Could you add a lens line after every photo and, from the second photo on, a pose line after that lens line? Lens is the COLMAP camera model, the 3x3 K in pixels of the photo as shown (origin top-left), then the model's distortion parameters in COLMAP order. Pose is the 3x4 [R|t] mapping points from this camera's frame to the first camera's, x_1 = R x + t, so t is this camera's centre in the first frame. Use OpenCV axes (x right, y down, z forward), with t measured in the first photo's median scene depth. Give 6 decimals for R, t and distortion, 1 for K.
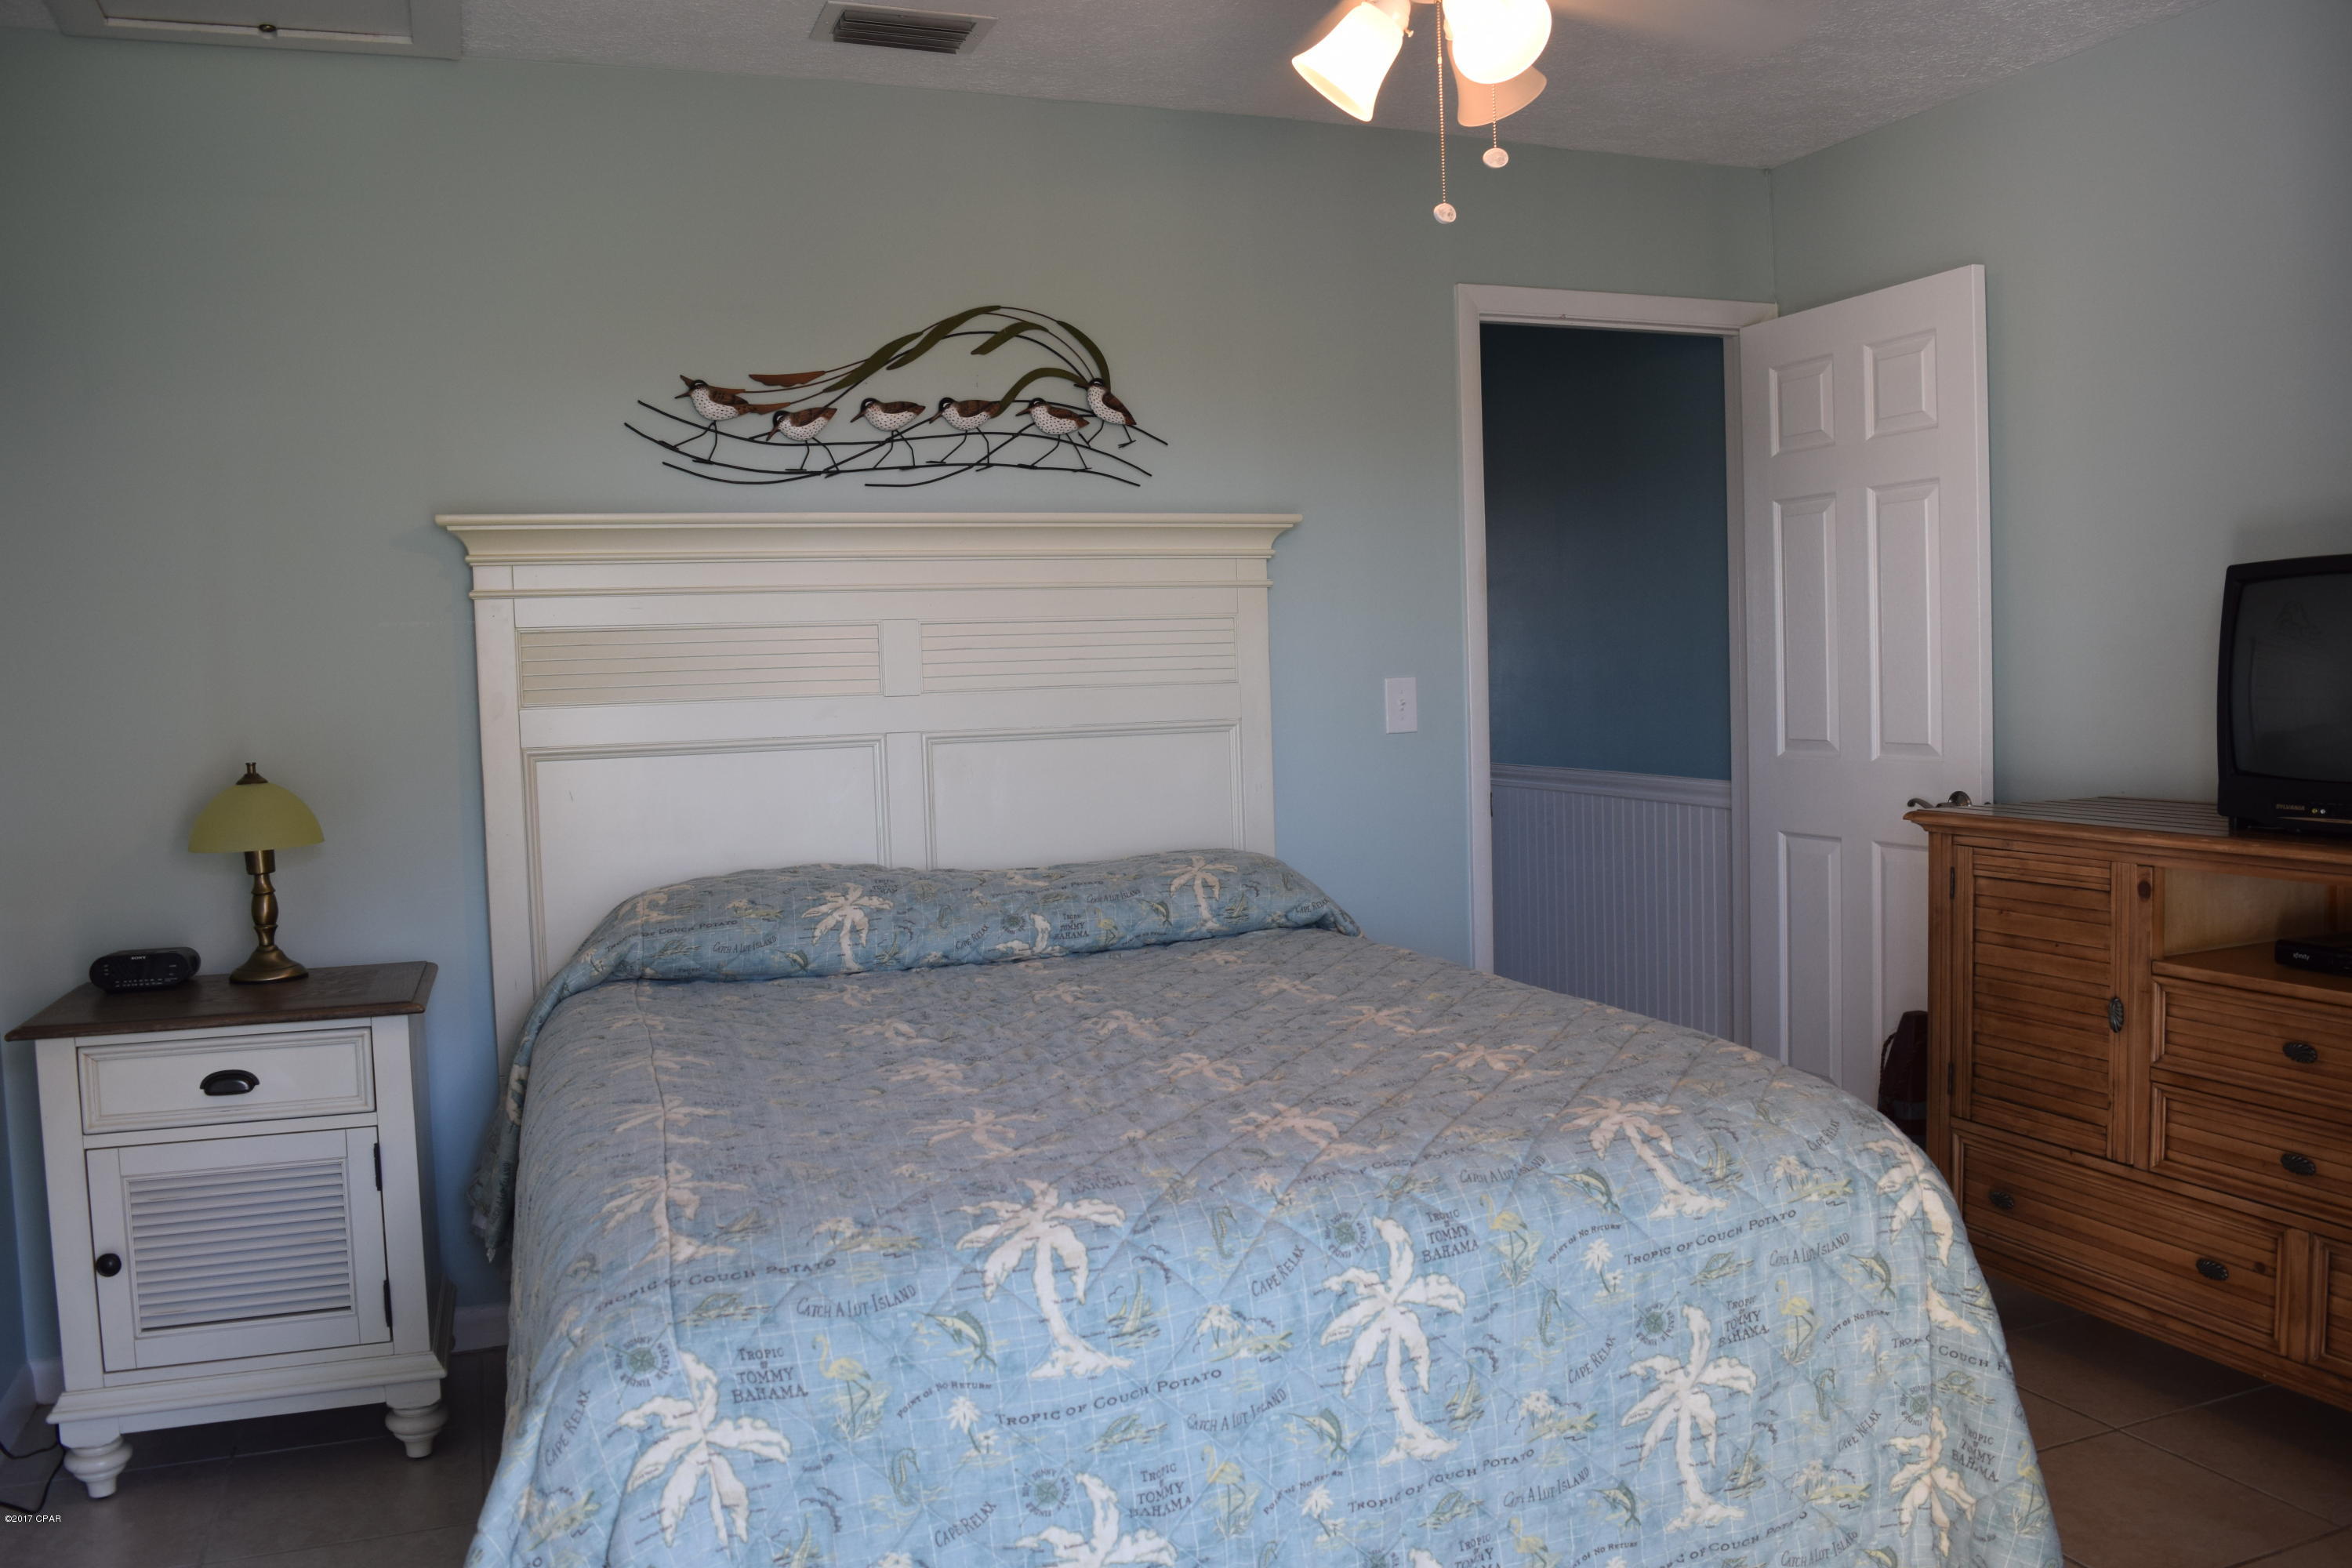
lens RADIAL K [[1850.5, 0, 1180.2], [0, 1850.5, 784.9], [0, 0, 1]] dist [-0.095241, 0.019920]
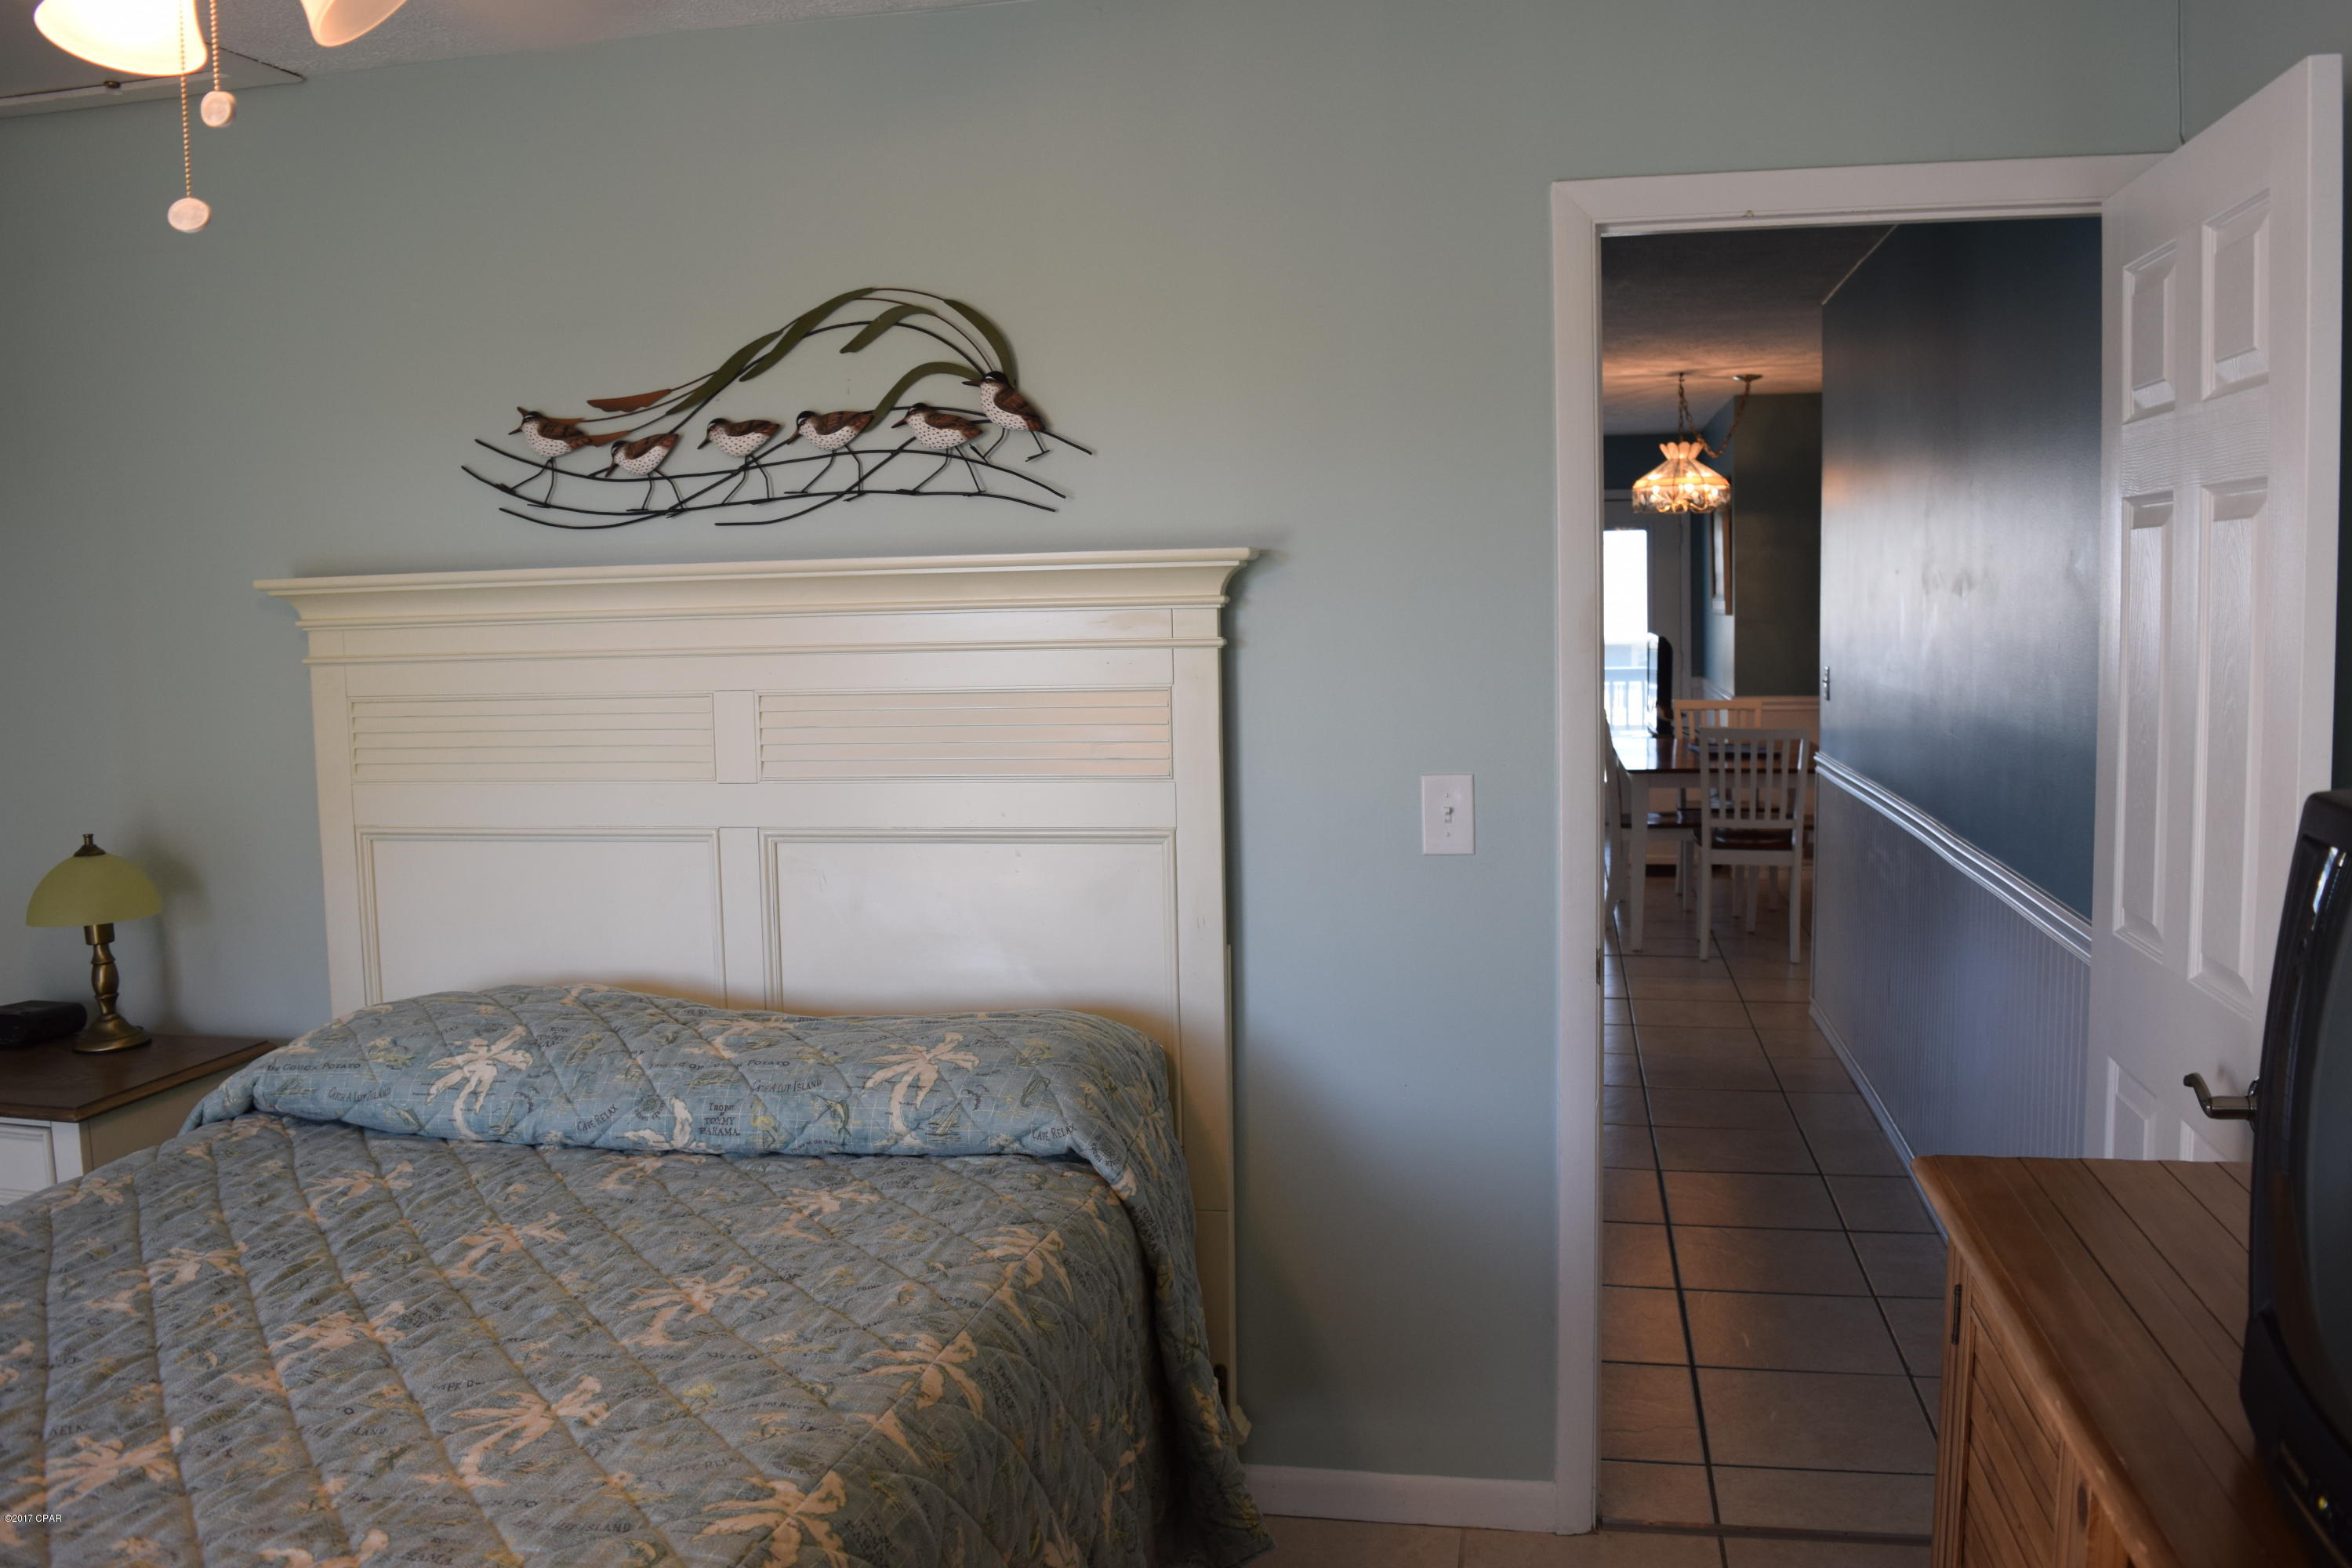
lens RADIAL K [[1850.5, 0, 1171.7], [0, 1850.5, 780.0], [0, 0, 1]] dist [-0.095241, 0.019920]
pose [[0.843000, 0.062943, -0.534219, 0.450526], [-0.034482, 0.997411, 0.063103, -0.108055], [0.536807, -0.034775, 0.842988, 0.413196]]
